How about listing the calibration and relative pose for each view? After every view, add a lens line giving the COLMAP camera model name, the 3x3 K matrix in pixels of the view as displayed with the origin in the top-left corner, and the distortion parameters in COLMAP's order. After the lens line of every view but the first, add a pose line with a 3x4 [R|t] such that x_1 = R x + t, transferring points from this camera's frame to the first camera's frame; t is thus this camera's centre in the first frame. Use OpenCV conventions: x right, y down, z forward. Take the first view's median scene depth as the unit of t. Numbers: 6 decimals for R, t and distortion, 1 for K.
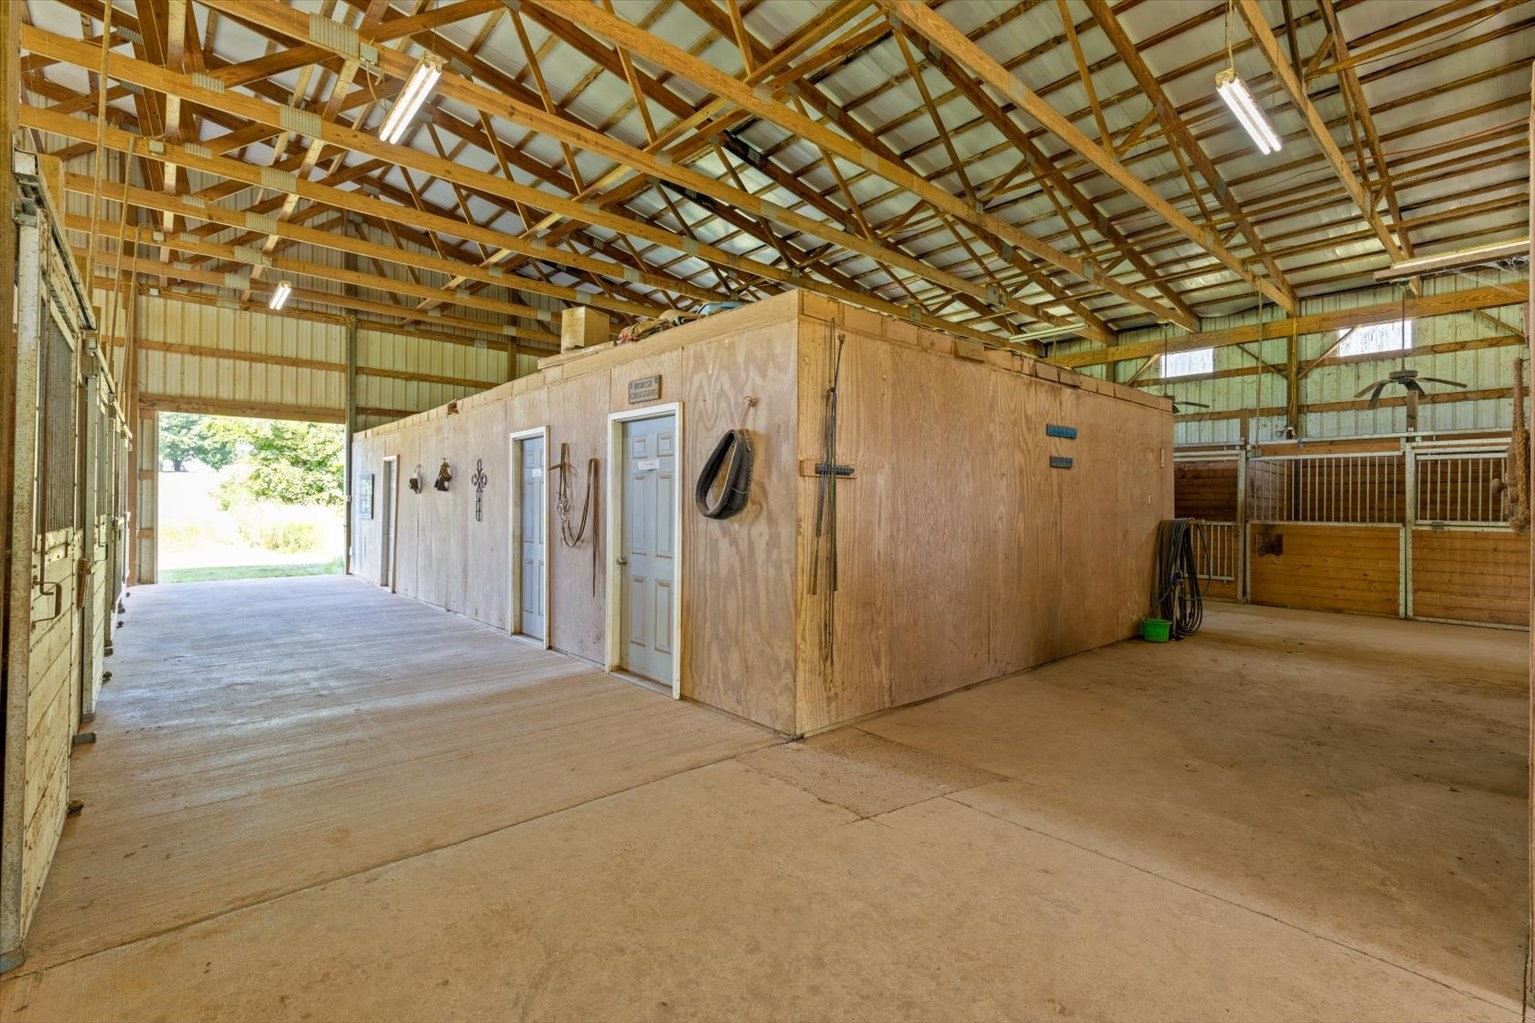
lens RADIAL K [[694.1, 0, 762.0], [0, 694.1, 511.6], [0, 0, 1]] dist [0.004082, 0.000000]
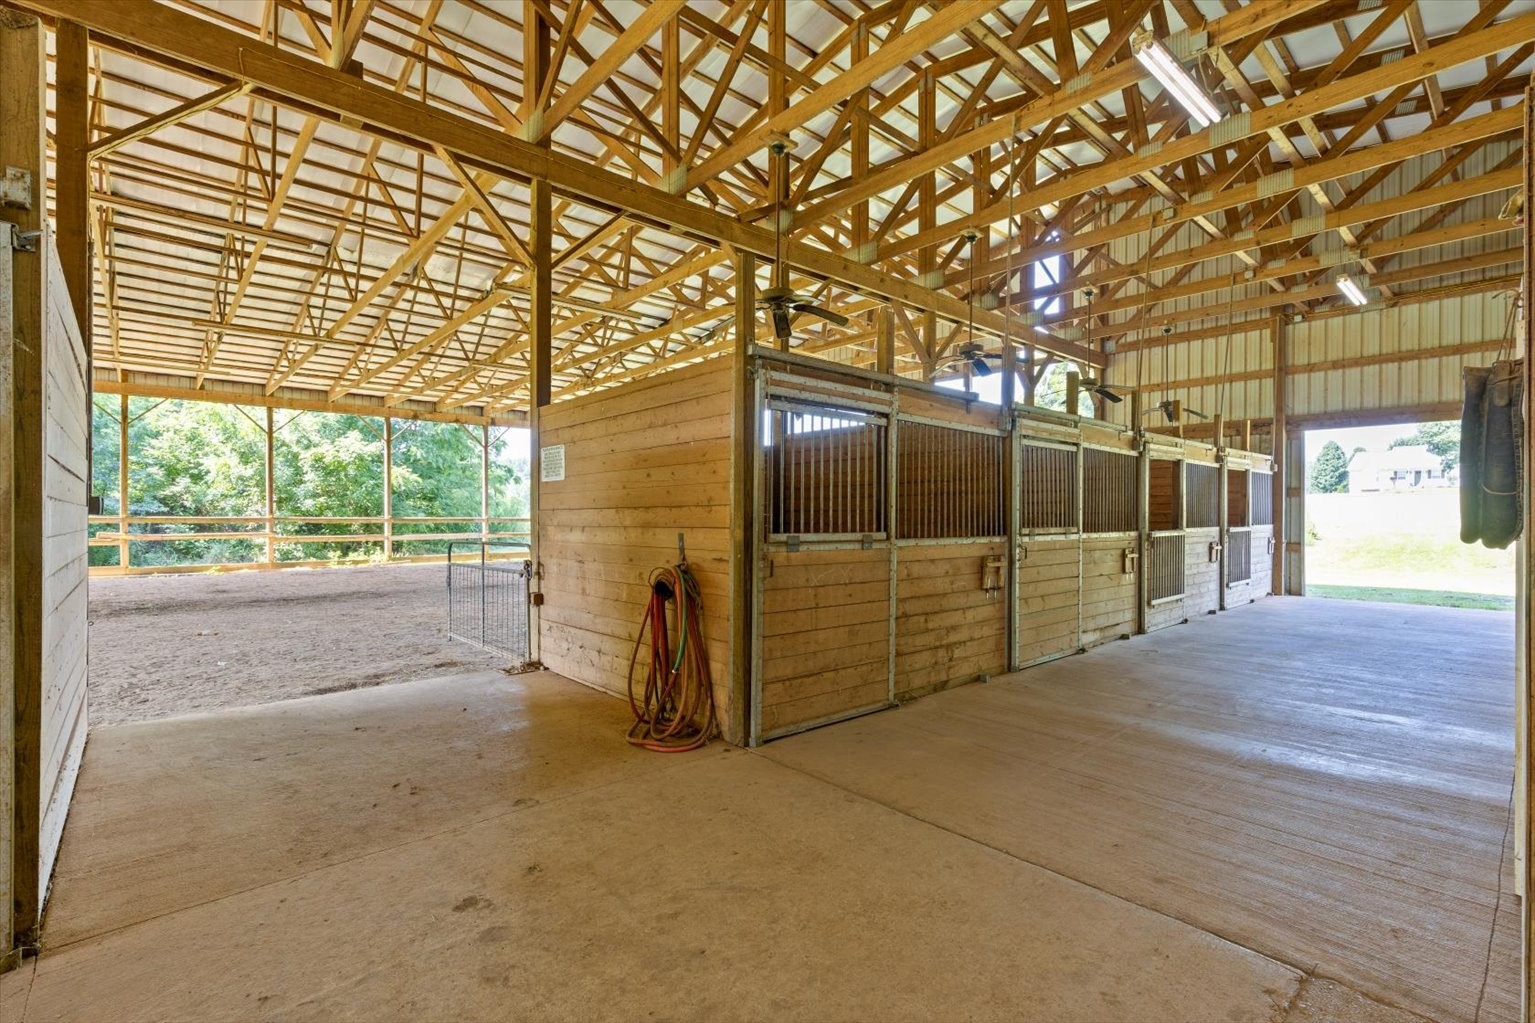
lens RADIAL K [[694.1, 0, 762.0], [0, 694.1, 511.6], [0, 0, 1]] dist [0.004082, 0.000000]
pose [[0.005785, -0.009835, -0.999935, 0.170235], [-0.013620, 0.999858, -0.009913, -0.001404], [0.999891, 0.013676, 0.005650, 0.181734]]
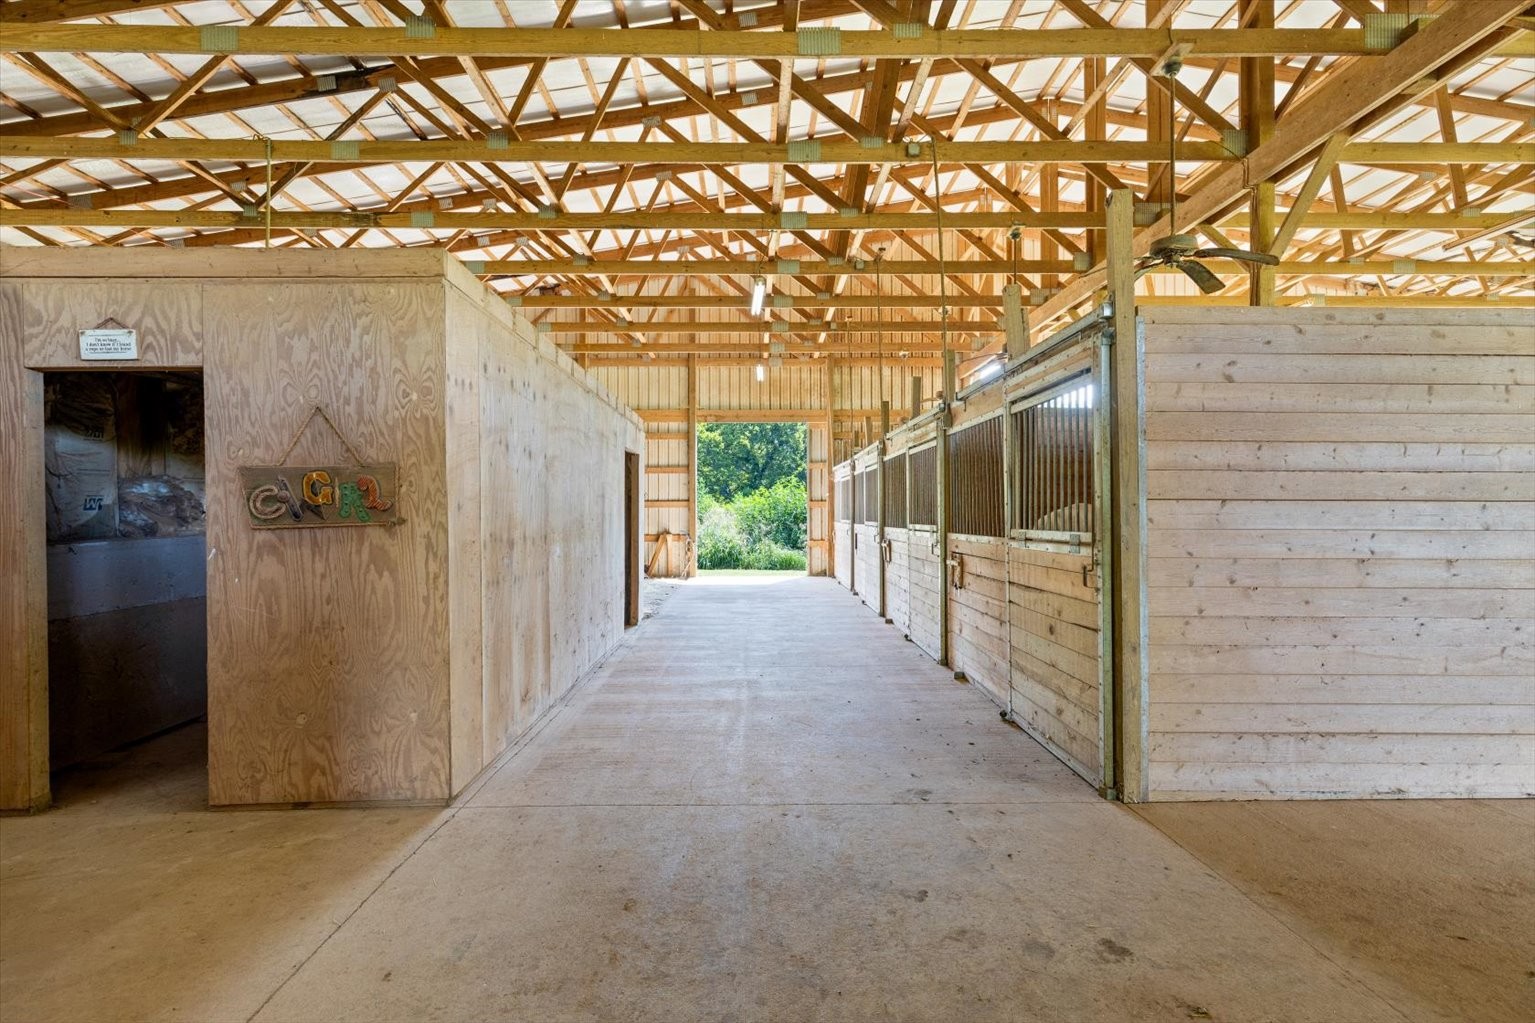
lens RADIAL K [[694.1, 0, 762.0], [0, 694.1, 511.6], [0, 0, 1]] dist [0.004082, 0.000000]
pose [[-0.756624, -0.000988, 0.653849, -0.098508], [0.005788, 0.999950, 0.008208, -0.003293], [-0.653824, 0.009995, -0.756580, 0.300733]]
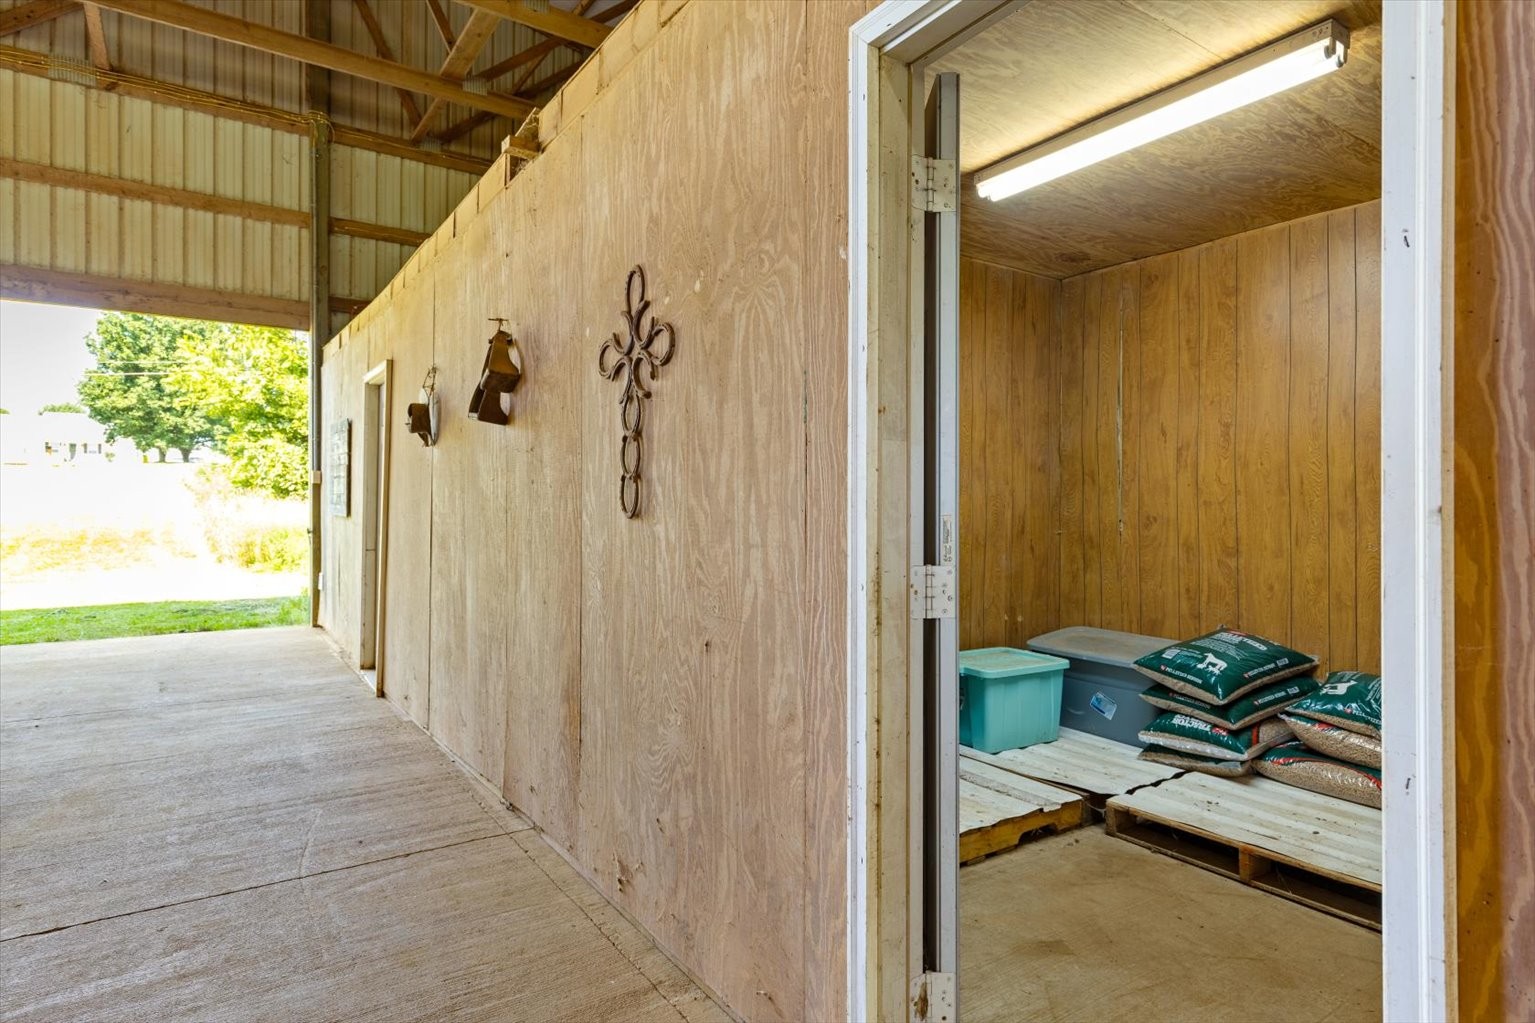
lens RADIAL K [[844.7, 0, 764.2], [0, 844.7, 522.5], [0, 0, 1]] dist [-0.000564, -0.000391]
pose [[0.992943, 0.002244, -0.118569, -0.224455], [-0.000918, 0.999936, 0.011235, 0.008314], [0.118586, -0.011047, 0.992882, 0.485706]]
